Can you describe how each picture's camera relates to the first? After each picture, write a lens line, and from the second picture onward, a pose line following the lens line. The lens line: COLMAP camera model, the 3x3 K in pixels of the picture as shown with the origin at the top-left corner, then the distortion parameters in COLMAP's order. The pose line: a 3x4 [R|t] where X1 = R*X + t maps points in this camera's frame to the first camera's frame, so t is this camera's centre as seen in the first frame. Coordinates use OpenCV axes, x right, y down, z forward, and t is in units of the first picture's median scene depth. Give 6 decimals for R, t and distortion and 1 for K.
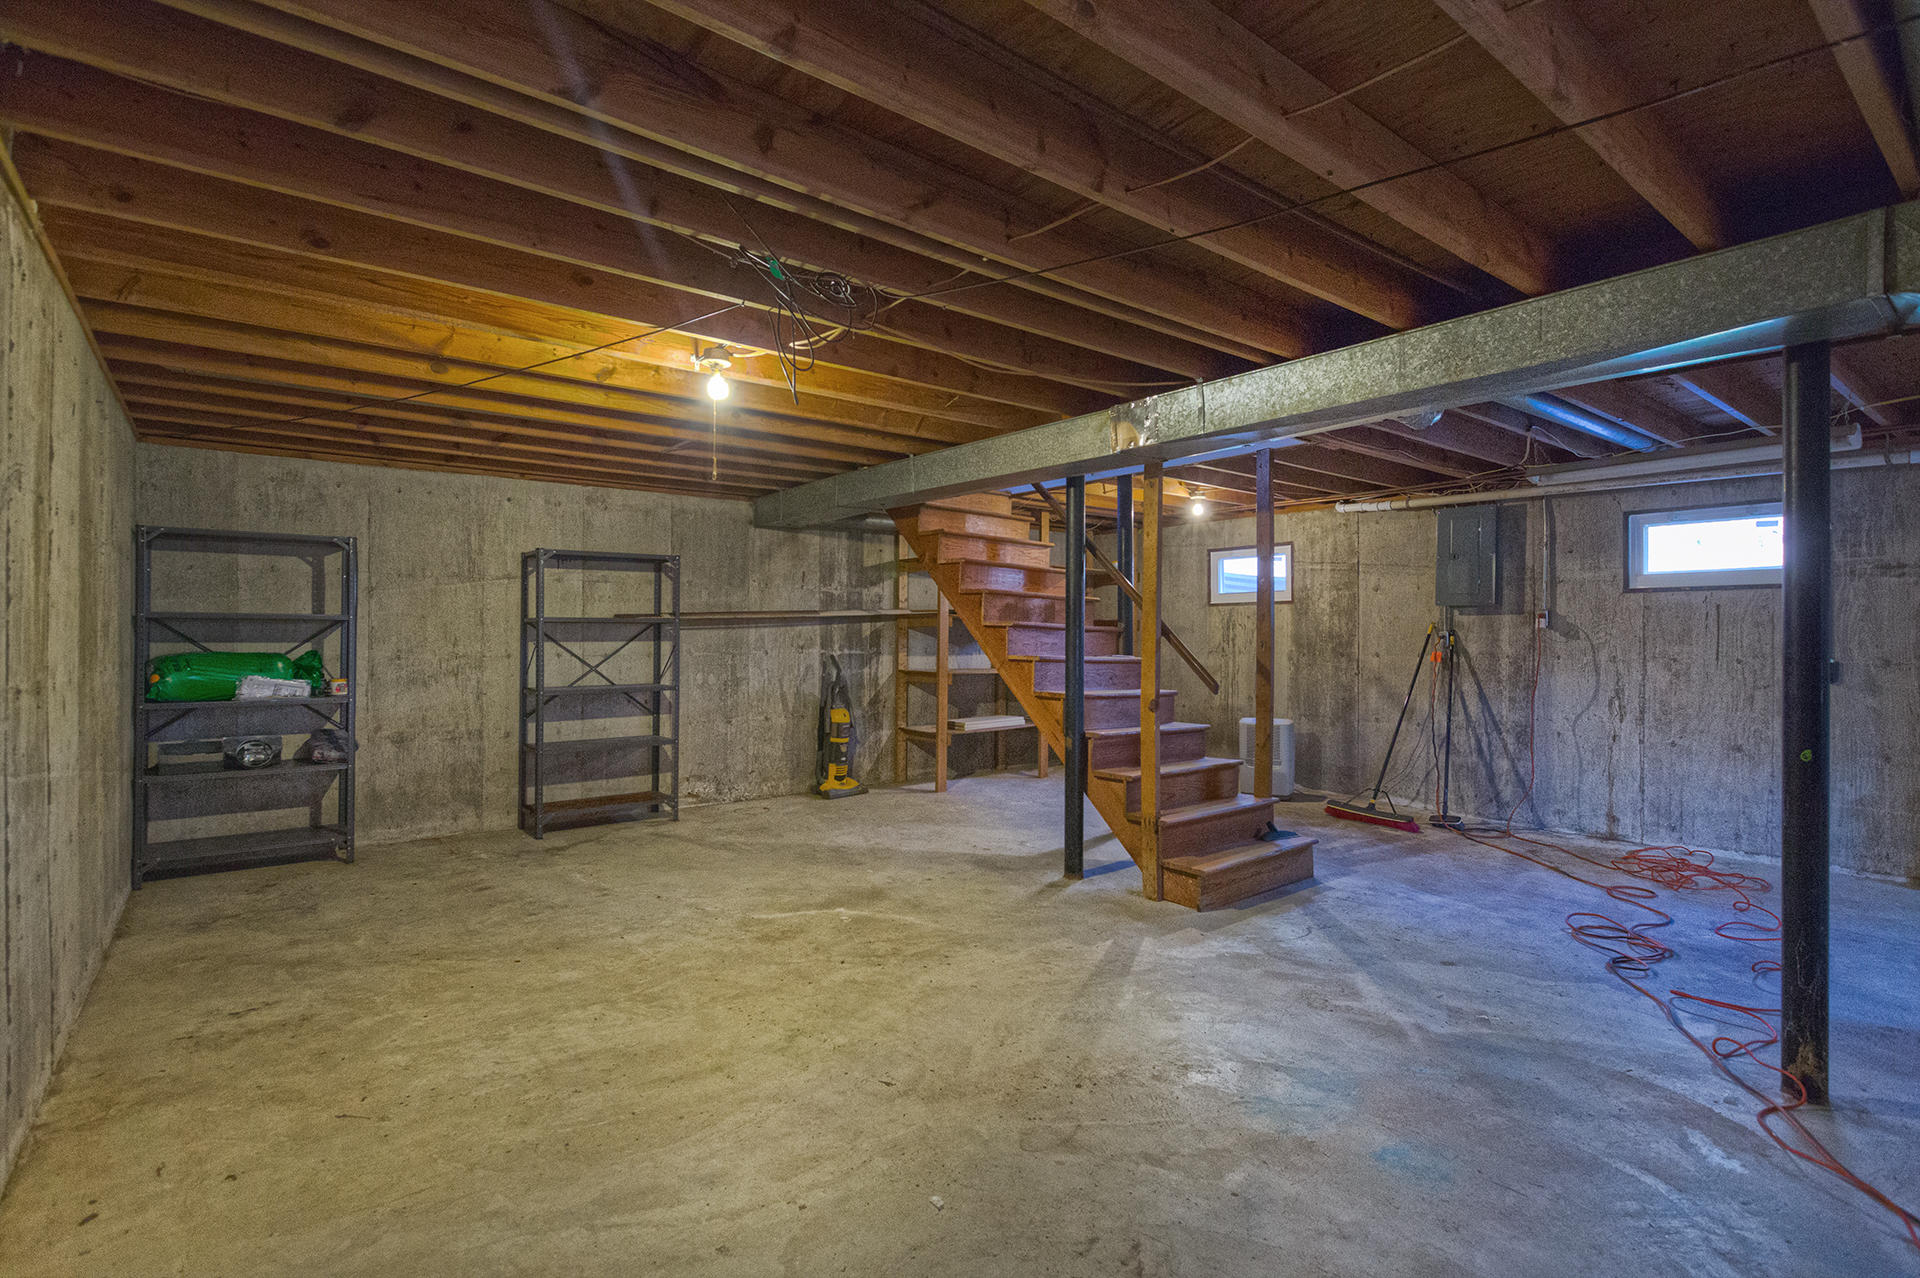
lens RADIAL K [[914.7, 0, 957.4], [0, 914.7, 630.1], [0, 0, 1]] dist [-0.001957, 0.001834]
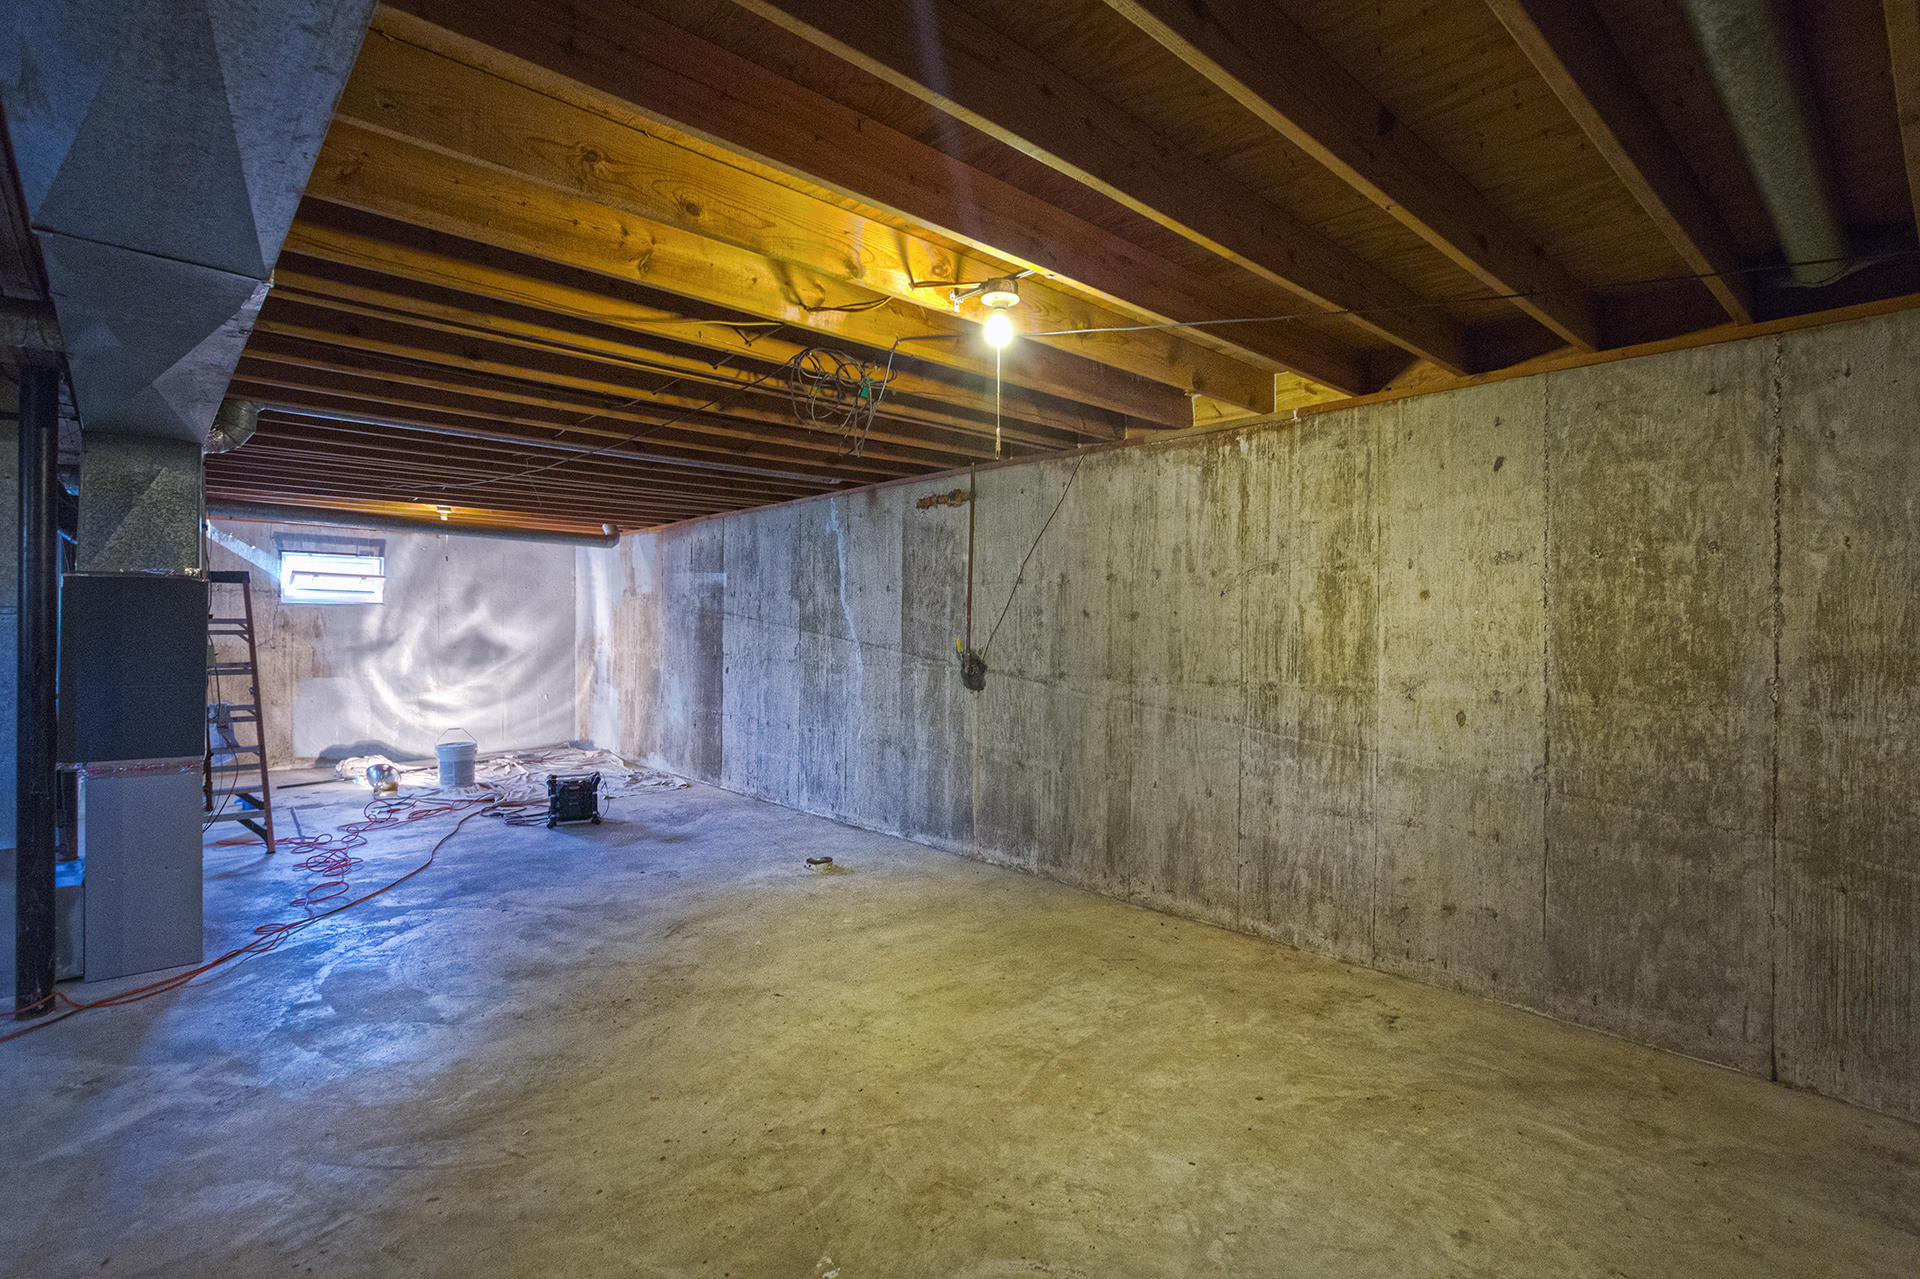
lens RADIAL K [[914.7, 0, 957.4], [0, 914.7, 630.6], [0, 0, 1]] dist [-0.001957, 0.001834]
pose [[-0.997906, -0.010523, -0.063816, -0.150176], [-0.010115, 0.999926, -0.006717, -0.011540], [0.063882, -0.006058, -0.997939, 1.431075]]
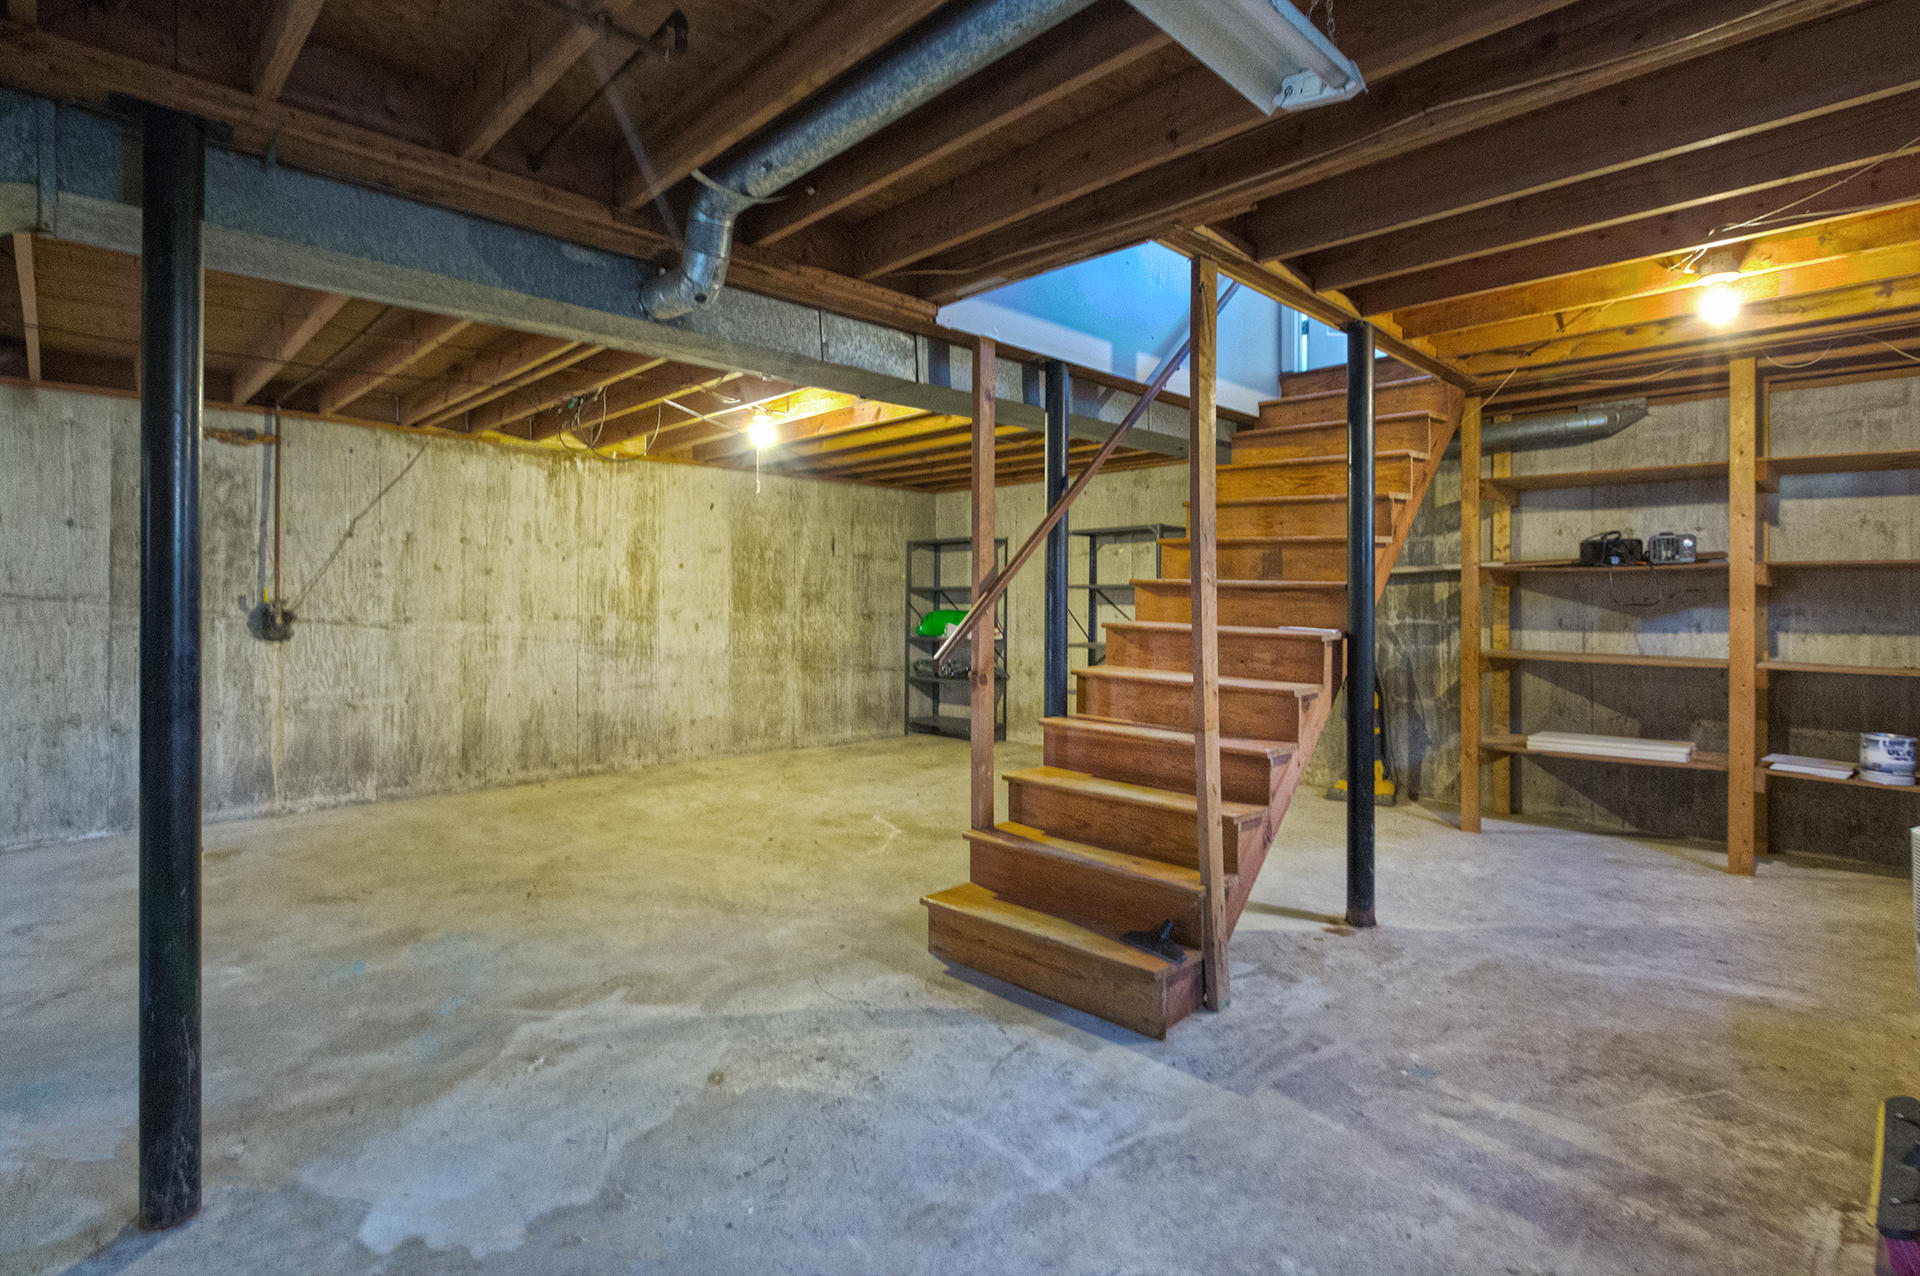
lens RADIAL K [[925.5, 0, 956.7], [0, 925.5, 601.0], [0, 0, 1]] dist [0.000143, -0.000806]
pose [[0.101831, -0.002503, -0.994799, 1.061987], [0.003018, 0.999993, -0.002207, 0.013086], [0.994797, -0.002777, 0.101837, 0.953484]]
